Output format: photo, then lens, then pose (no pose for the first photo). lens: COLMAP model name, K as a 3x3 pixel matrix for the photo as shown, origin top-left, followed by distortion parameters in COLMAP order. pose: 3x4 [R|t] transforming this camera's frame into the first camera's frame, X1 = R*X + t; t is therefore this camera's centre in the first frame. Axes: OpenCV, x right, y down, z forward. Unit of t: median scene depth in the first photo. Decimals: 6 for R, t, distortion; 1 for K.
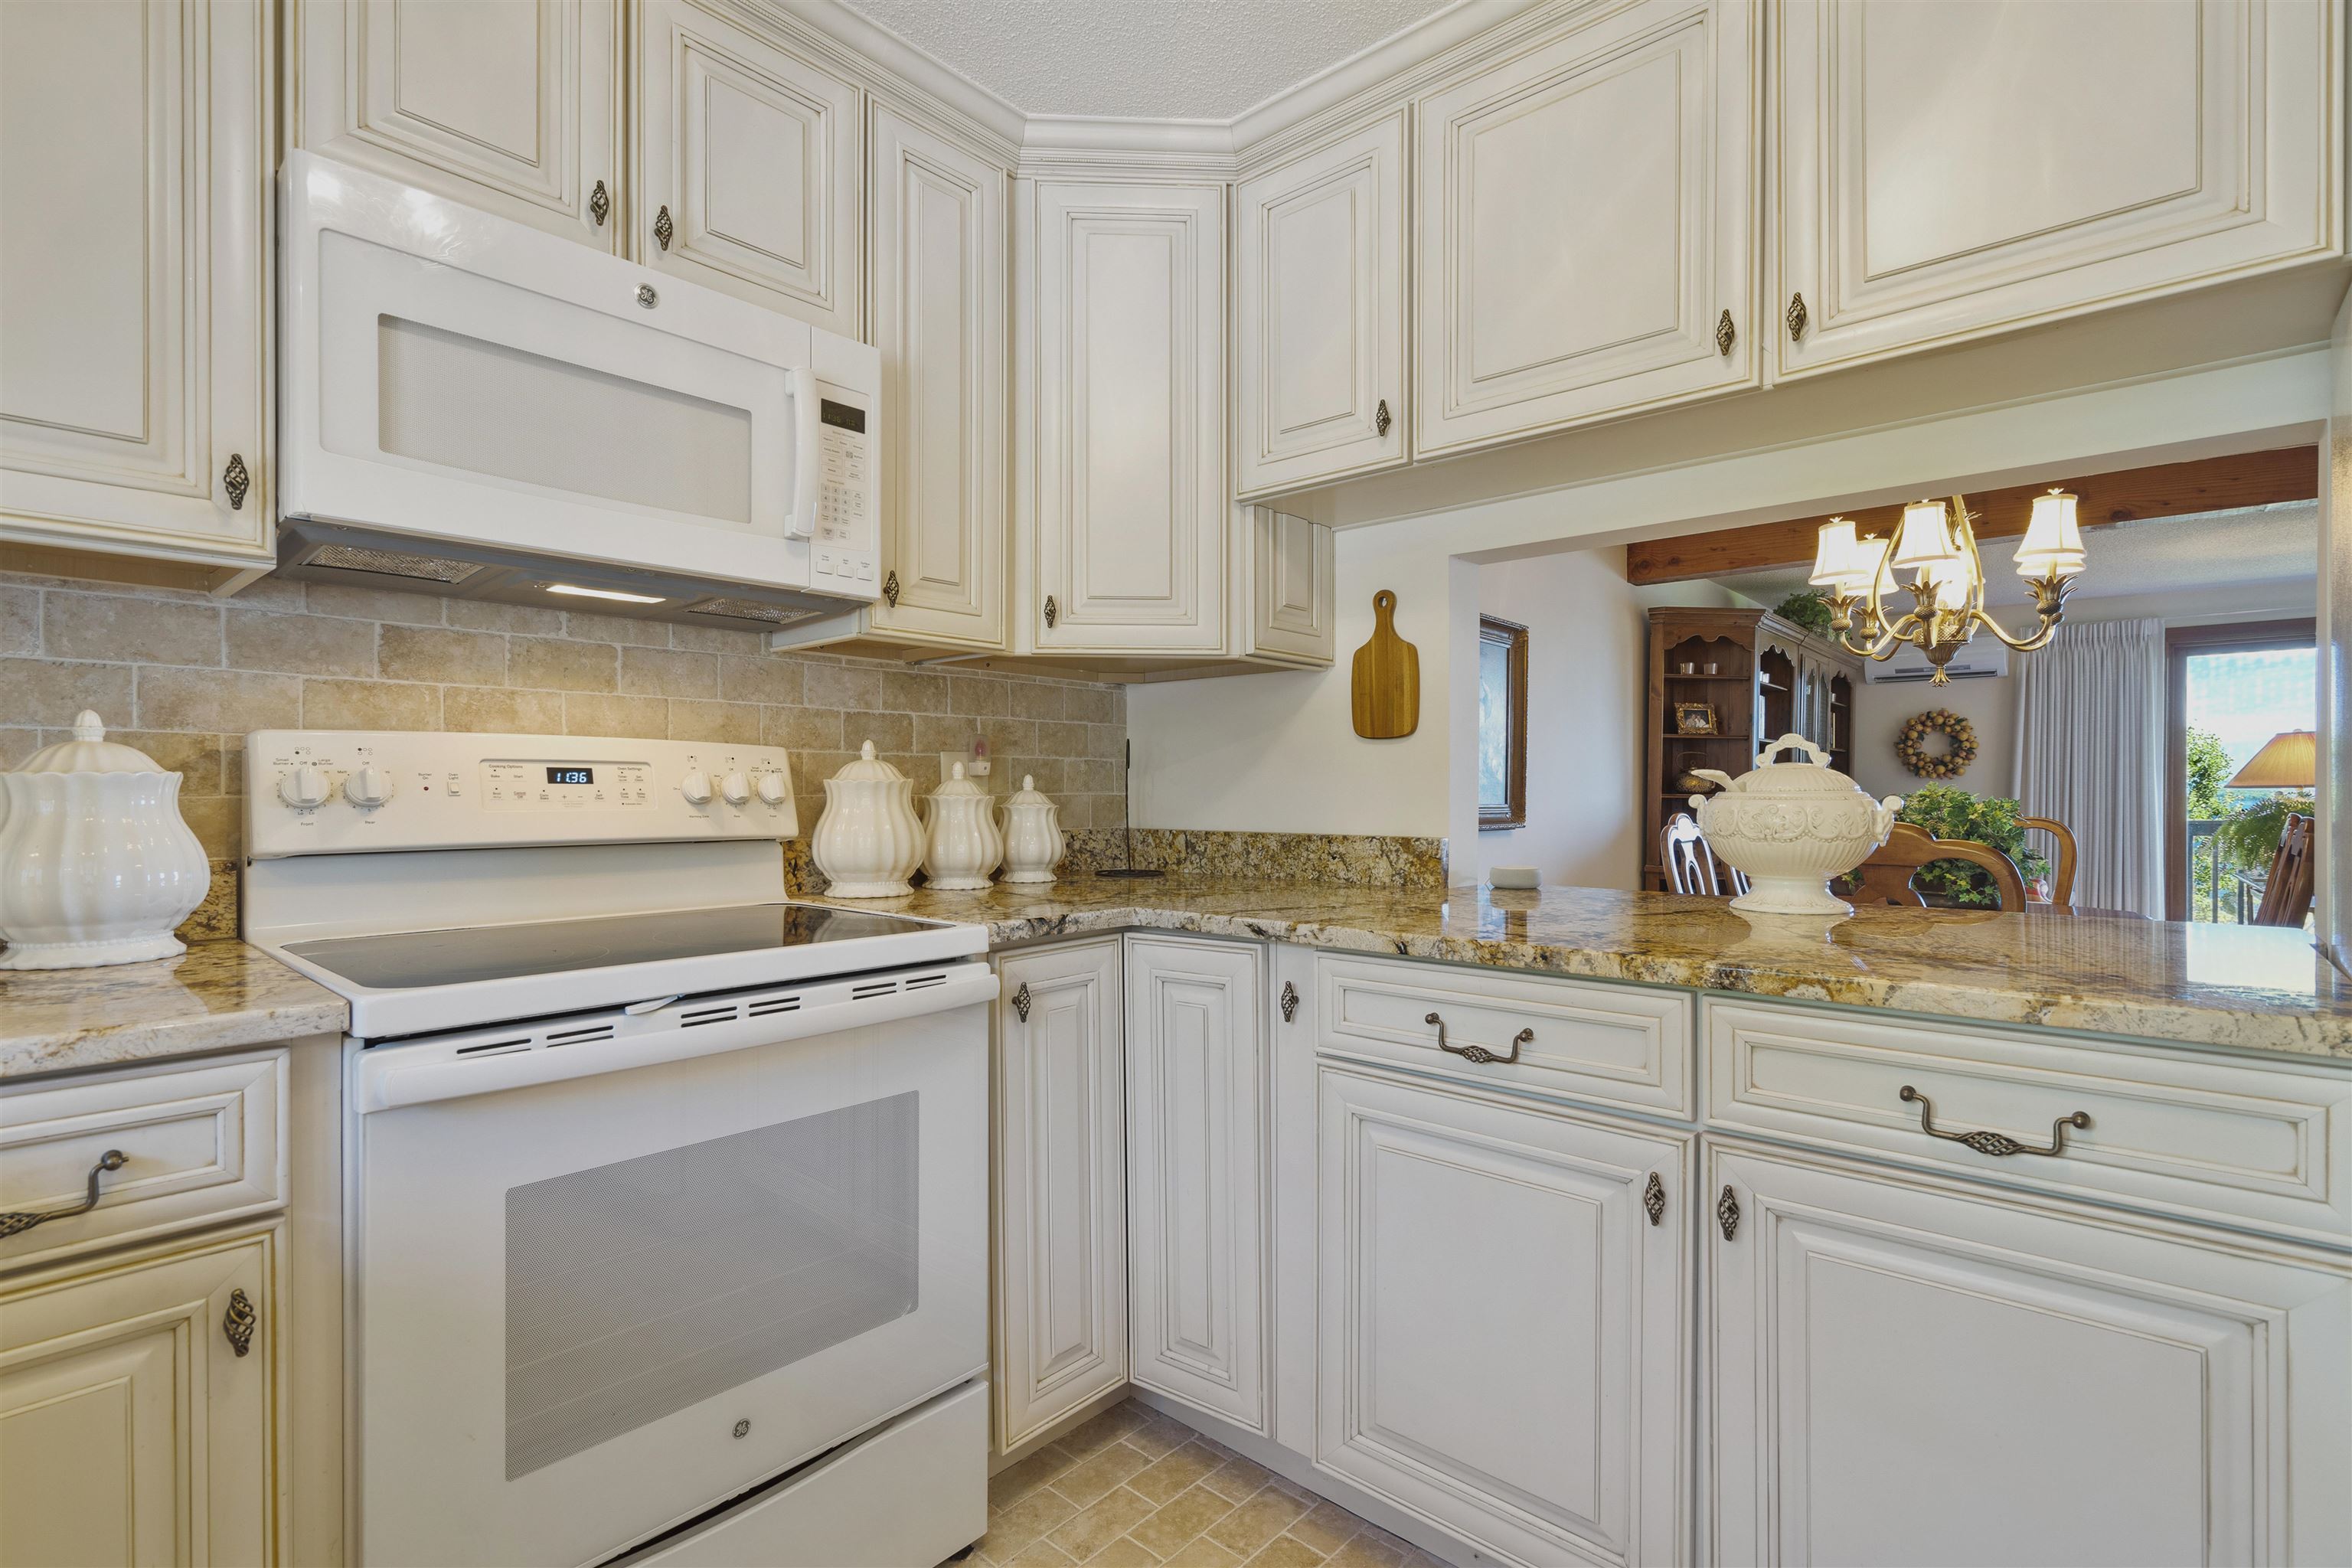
lens RADIAL K [[1094.5, 0, 1174.2], [0, 1094.5, 791.6], [0, 0, 1]] dist [-0.003004, 0.000841]
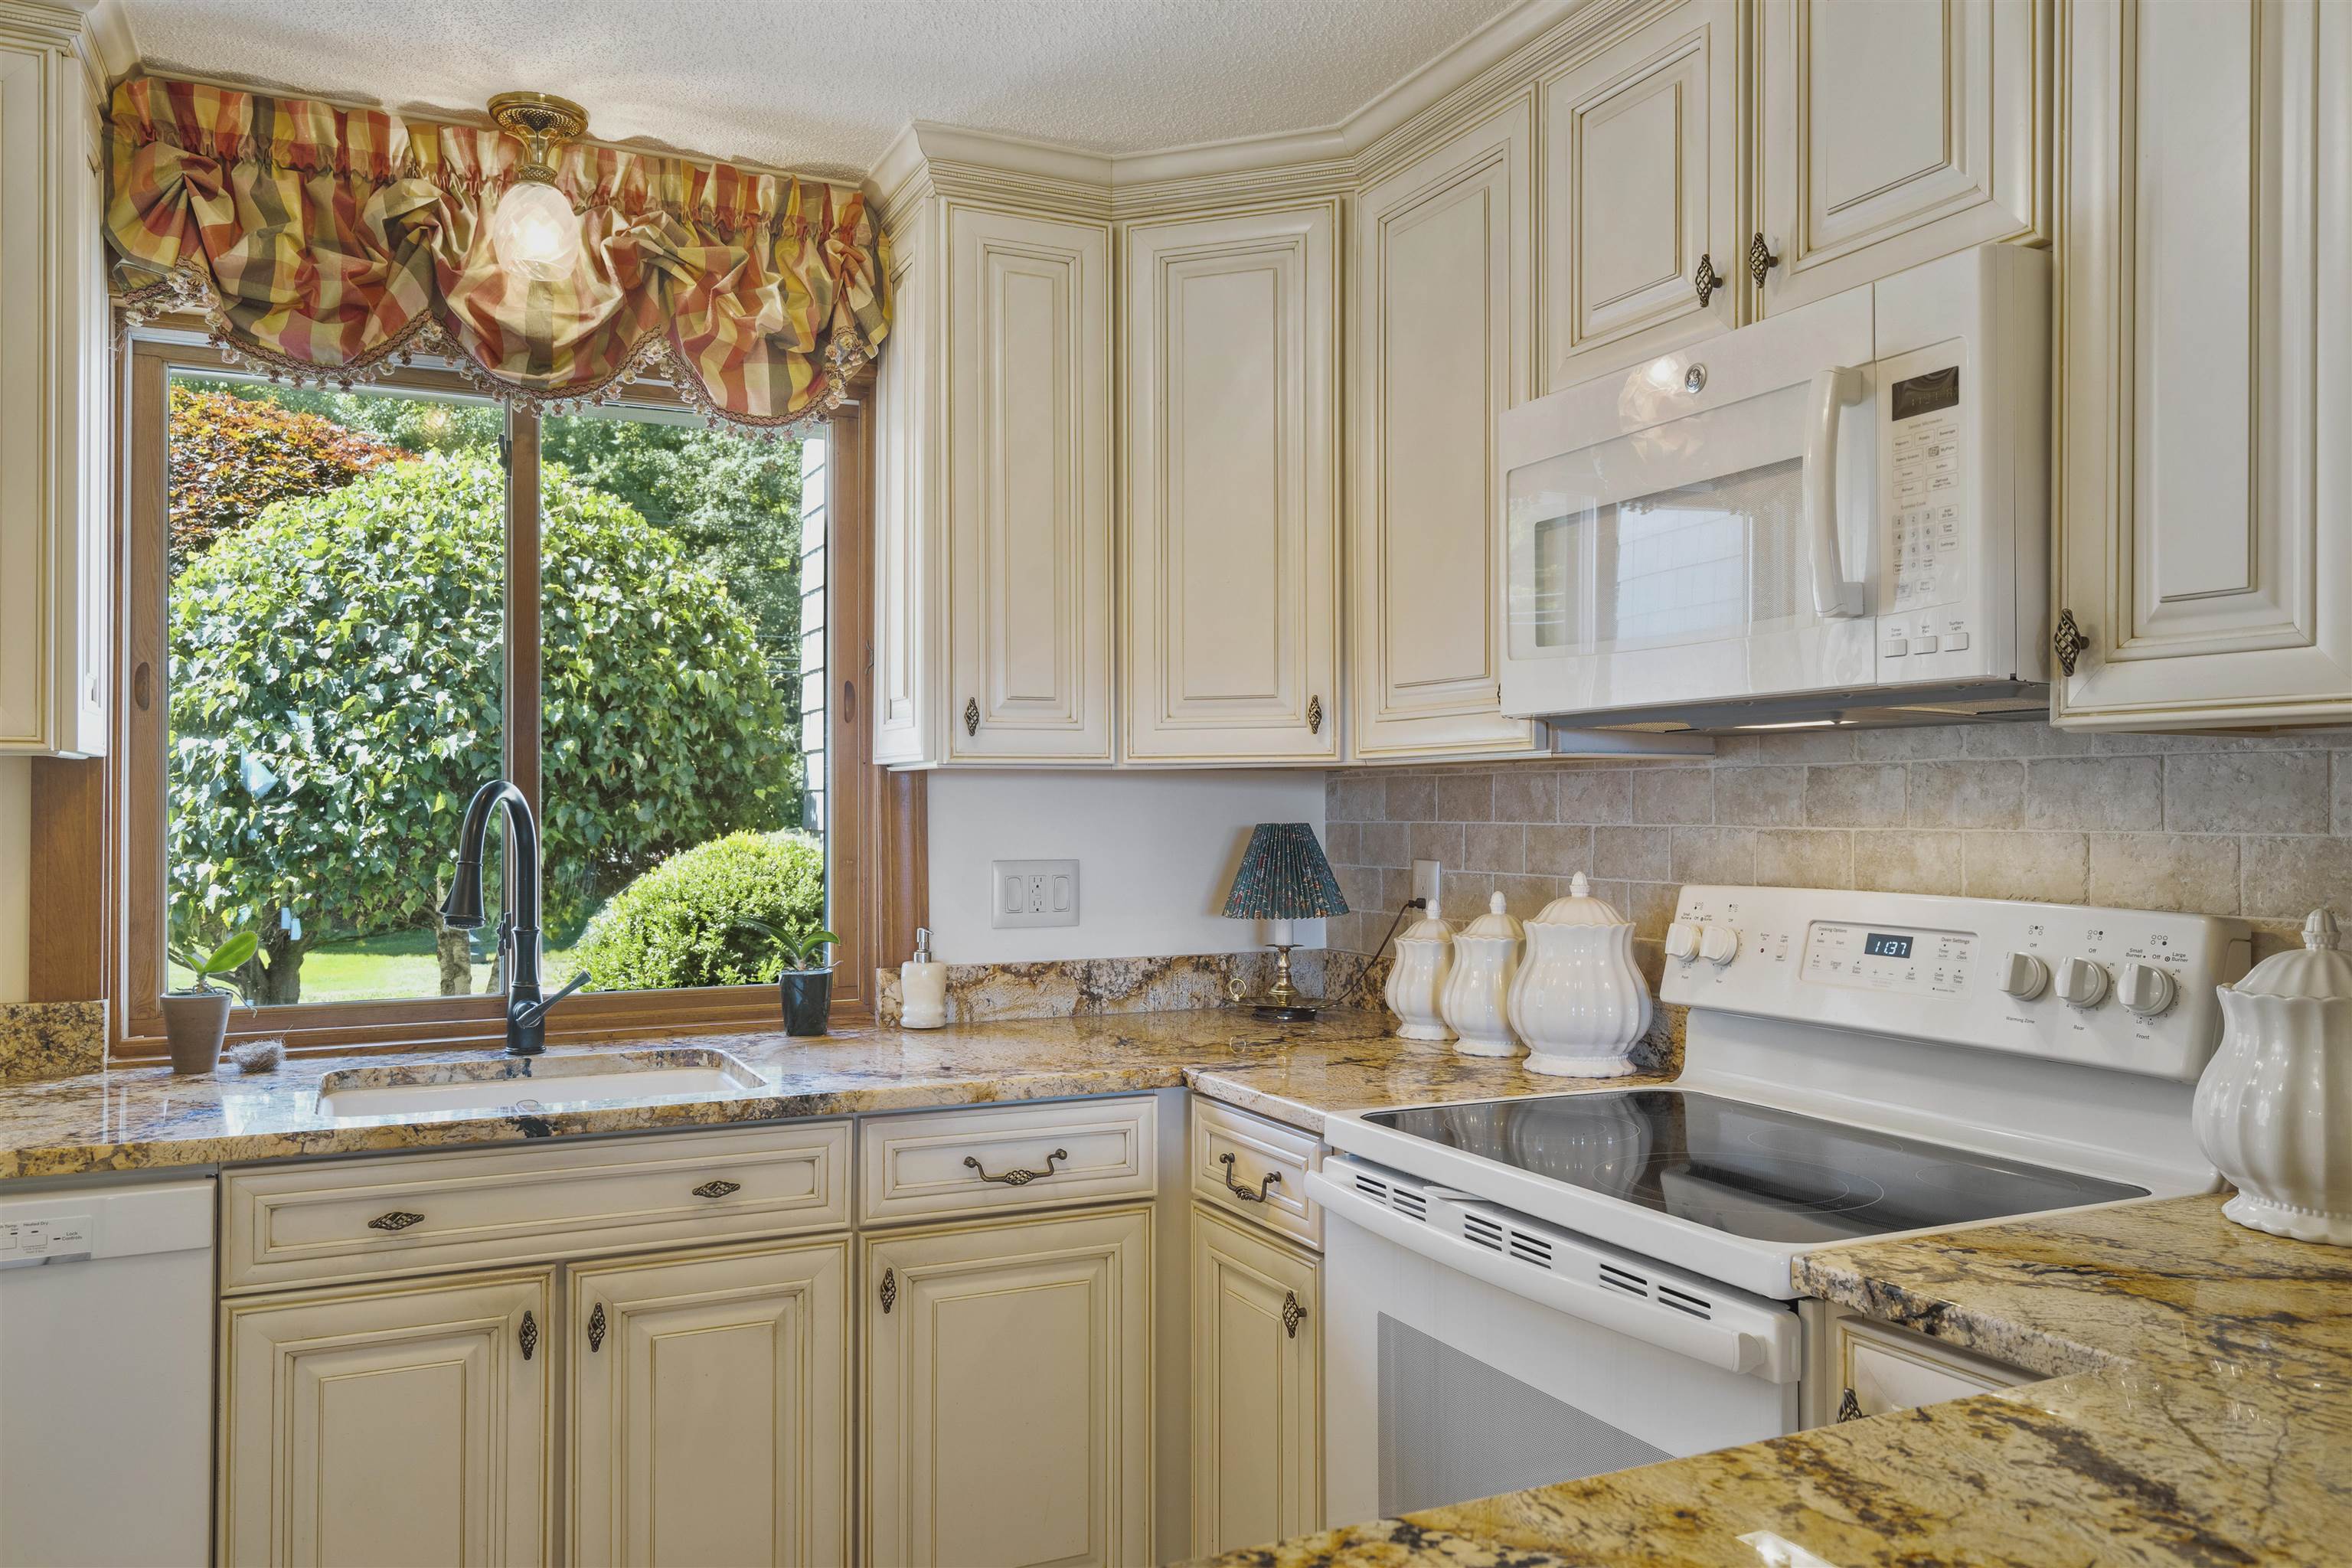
lens RADIAL K [[1708.1, 0, 1176.0], [0, 1708.1, 784.0], [0, 0, 1]] dist [0.026702, -0.000642]
pose [[-0.381514, -0.014119, -0.924255, 0.747924], [-0.001627, 0.999892, -0.014603, -0.107686], [0.924362, -0.004067, -0.381496, 0.974049]]
